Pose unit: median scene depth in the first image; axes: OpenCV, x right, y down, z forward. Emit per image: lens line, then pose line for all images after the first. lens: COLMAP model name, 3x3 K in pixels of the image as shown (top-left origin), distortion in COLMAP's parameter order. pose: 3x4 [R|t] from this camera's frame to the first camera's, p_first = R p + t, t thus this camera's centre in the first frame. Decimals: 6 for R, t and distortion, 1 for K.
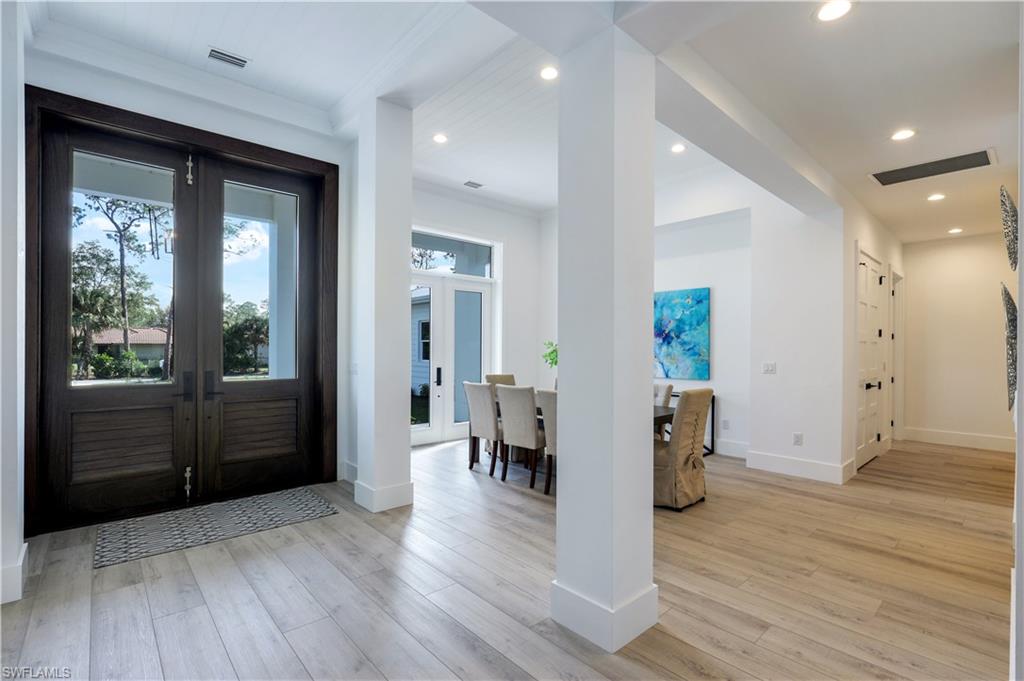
lens RADIAL K [[466.0, 0, 510.7], [0, 466.0, 345.9], [0, 0, 1]] dist [-0.001817, 0.000247]
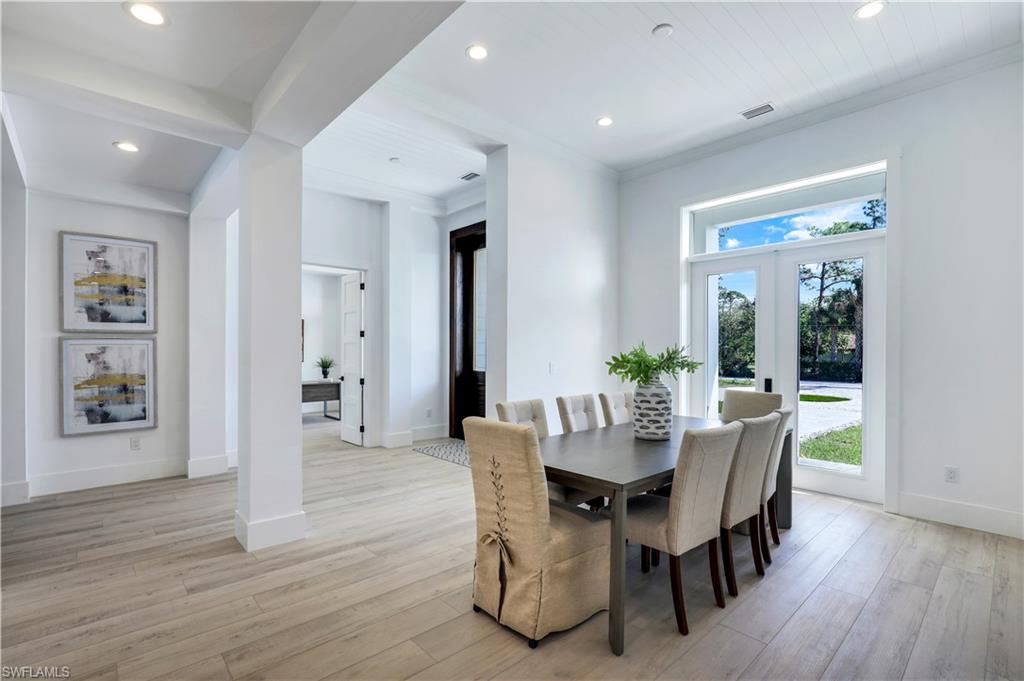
lens RADIAL K [[466.0, 0, 509.1], [0, 466.0, 342.8], [0, 0, 1]] dist [-0.001817, 0.000247]
pose [[0.006657, -0.004644, -0.999967, 1.708318], [0.004866, 0.999978, -0.004611, -0.010428], [0.999966, -0.004835, 0.006680, 1.780712]]
